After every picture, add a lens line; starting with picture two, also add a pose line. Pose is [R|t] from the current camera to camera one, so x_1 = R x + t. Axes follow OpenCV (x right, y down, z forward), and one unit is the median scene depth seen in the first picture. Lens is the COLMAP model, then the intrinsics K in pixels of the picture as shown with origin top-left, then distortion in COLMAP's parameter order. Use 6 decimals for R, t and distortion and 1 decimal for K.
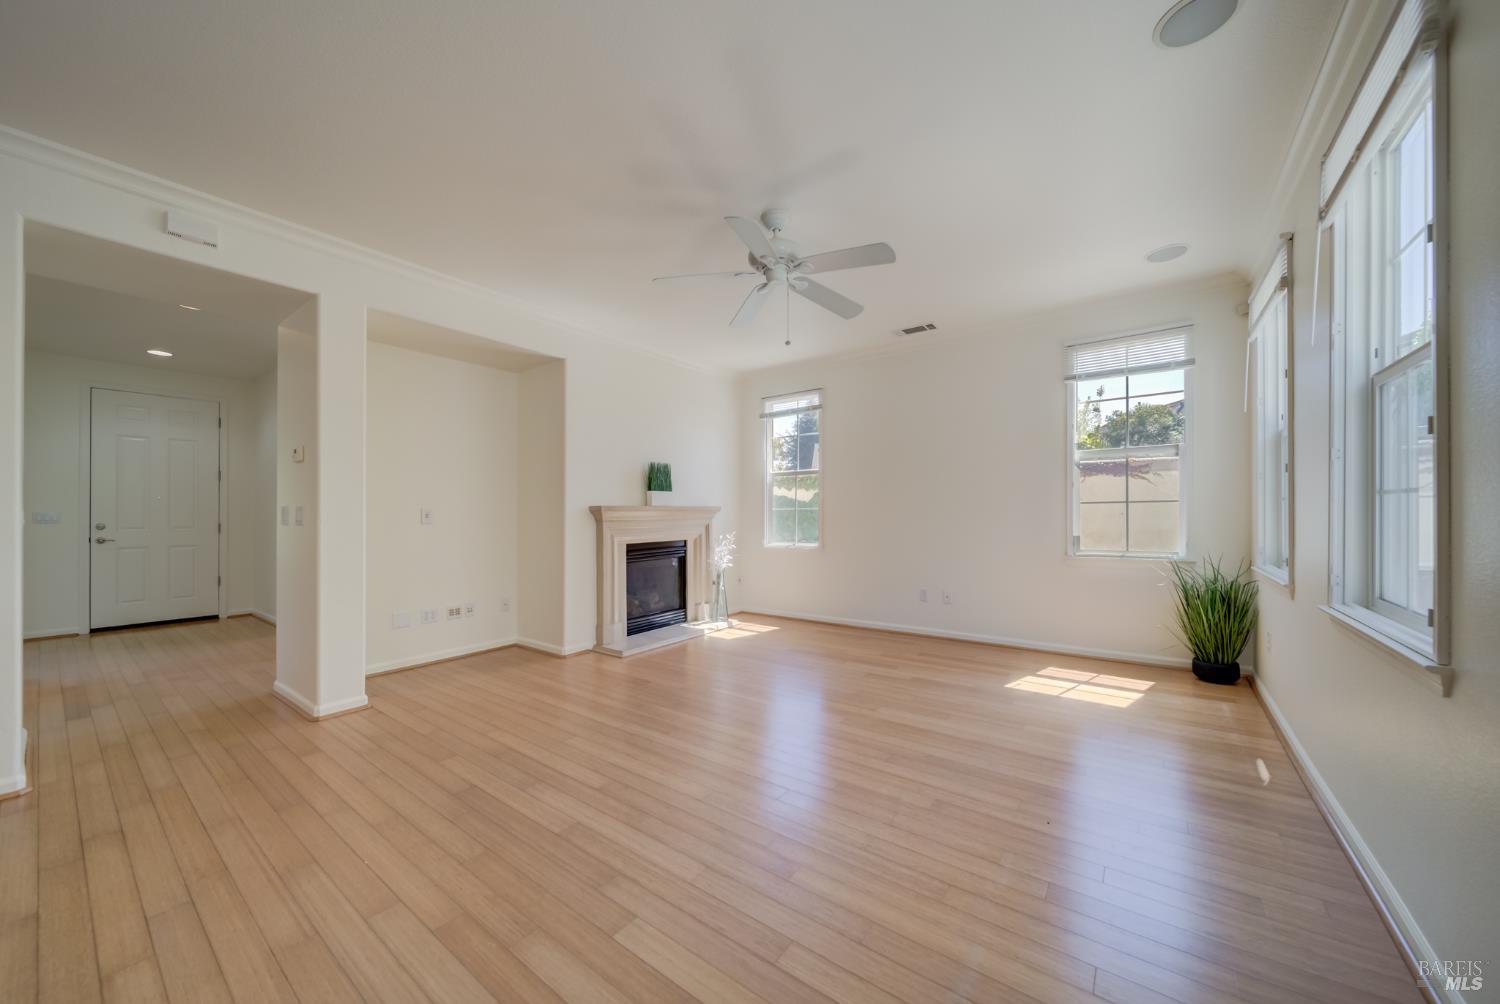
lens RADIAL K [[524.4, 0, 759.1], [0, 524.4, 505.9], [0, 0, 1]] dist [-0.000749, -0.000082]
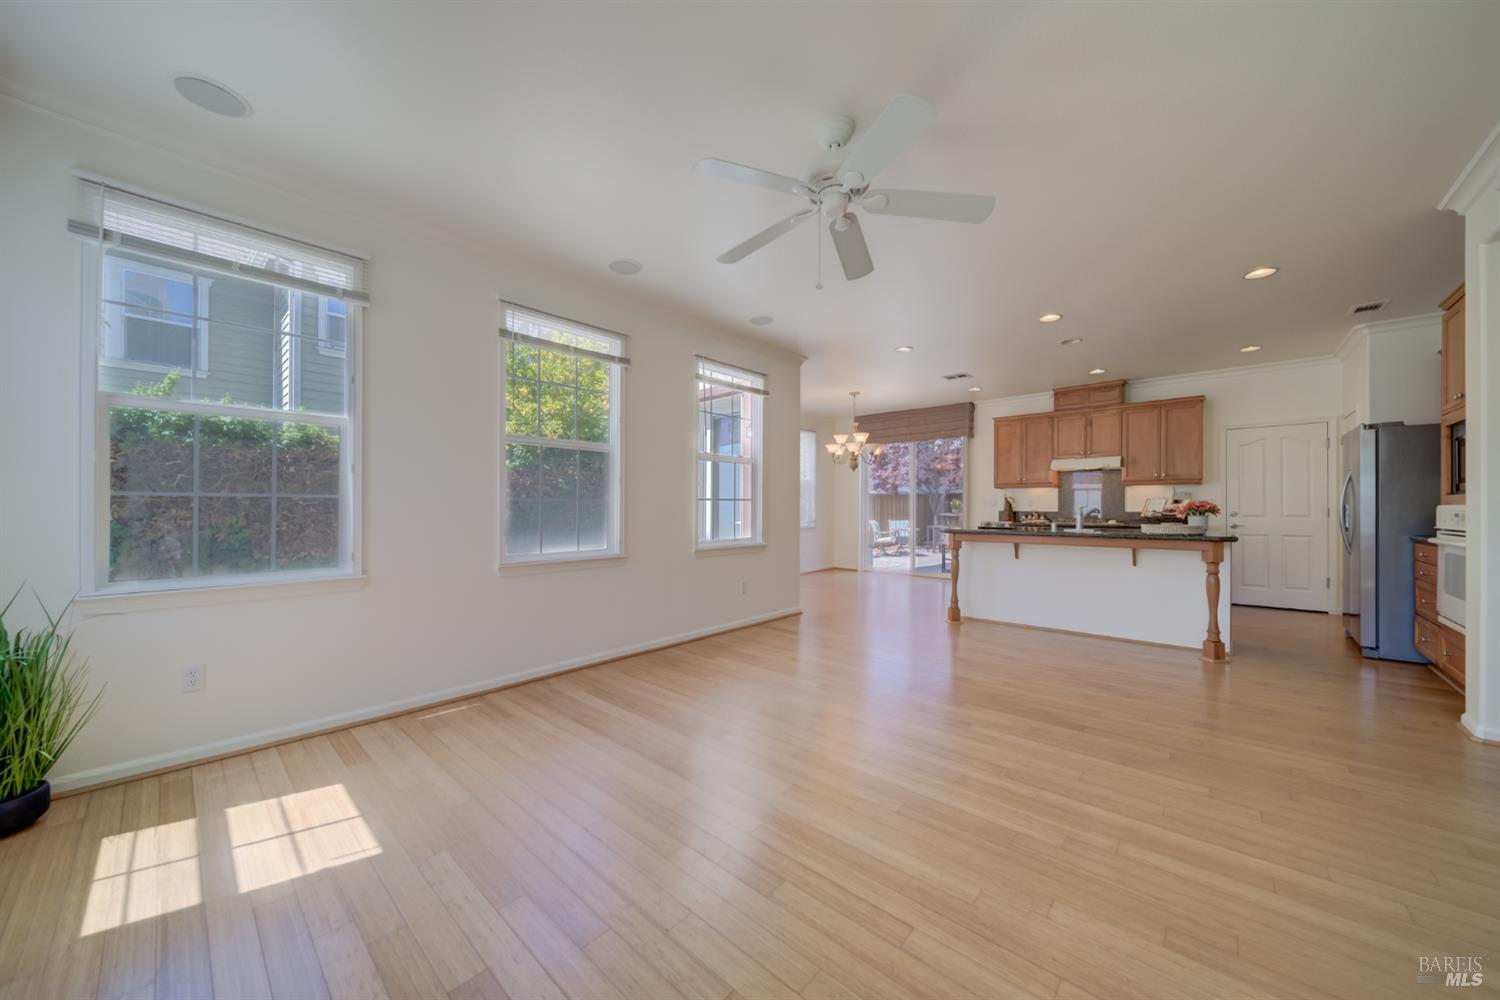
lens RADIAL K [[516.3, 0, 740.2], [0, 516.3, 513.9], [0, 0, 1]] dist [-0.000163, -0.000008]
pose [[-0.993608, 0.009229, 0.112510, 0.058126], [0.008966, 0.999956, -0.002843, 0.018287], [-0.112531, -0.001816, -0.993647, 1.335236]]
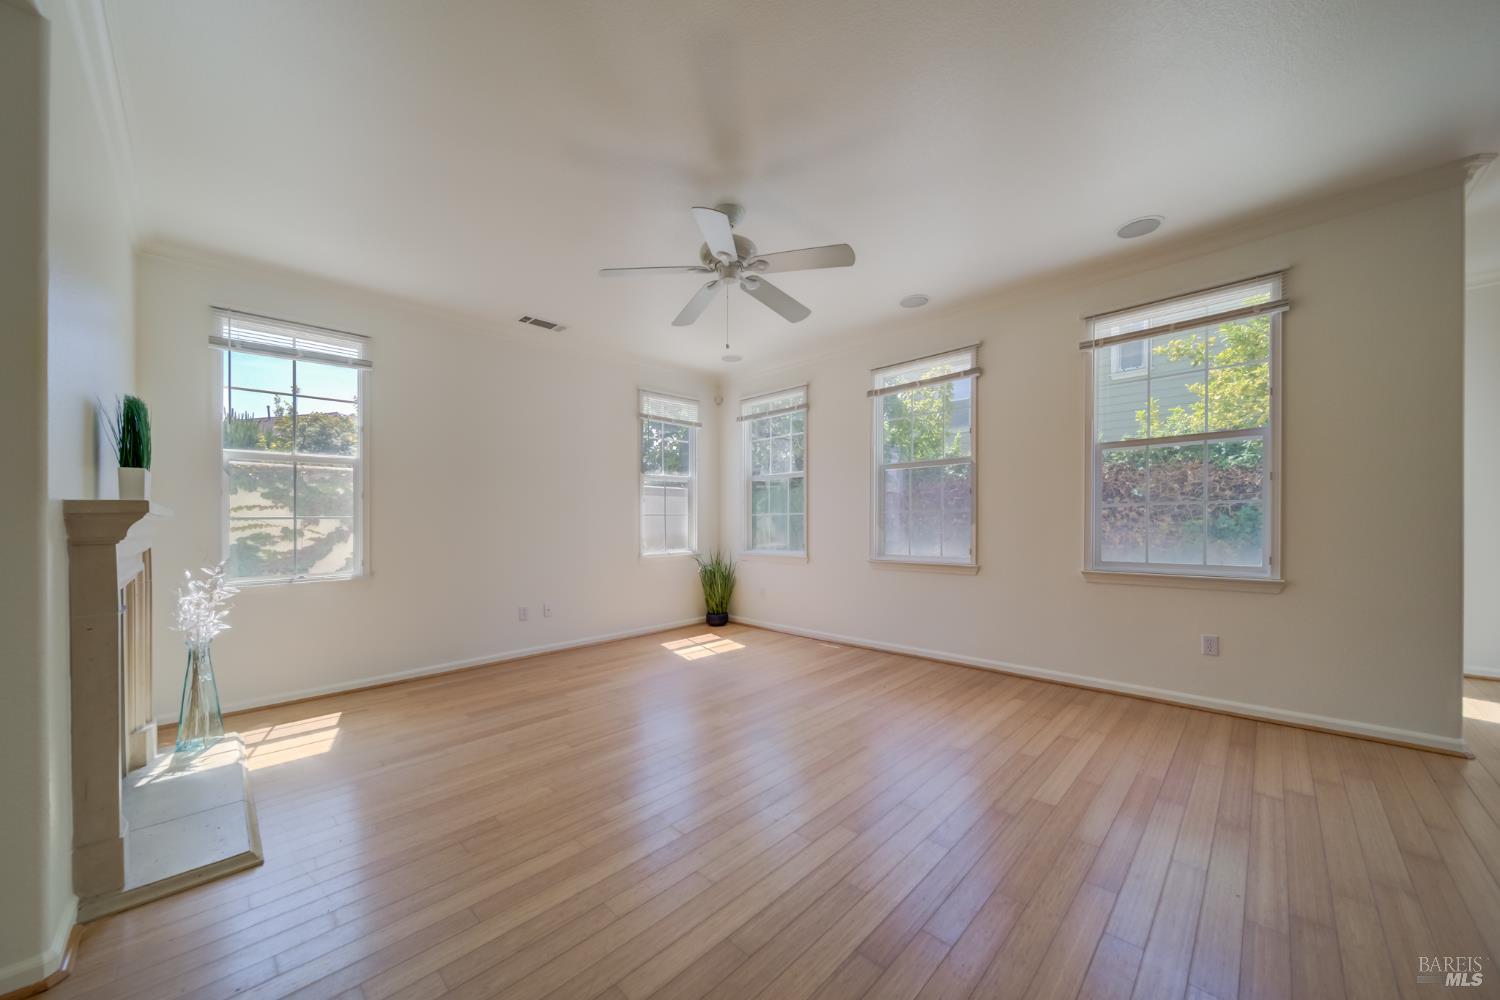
lens RADIAL K [[531.6, 0, 764.9], [0, 531.6, 452.1], [0, 0, 1]] dist [0.028188, -0.000011]
pose [[0.127665, 0.131979, 0.982997, -0.747729], [-0.005018, 0.991180, -0.132426, 0.019396], [-0.991805, 0.011973, 0.127201, 0.598553]]
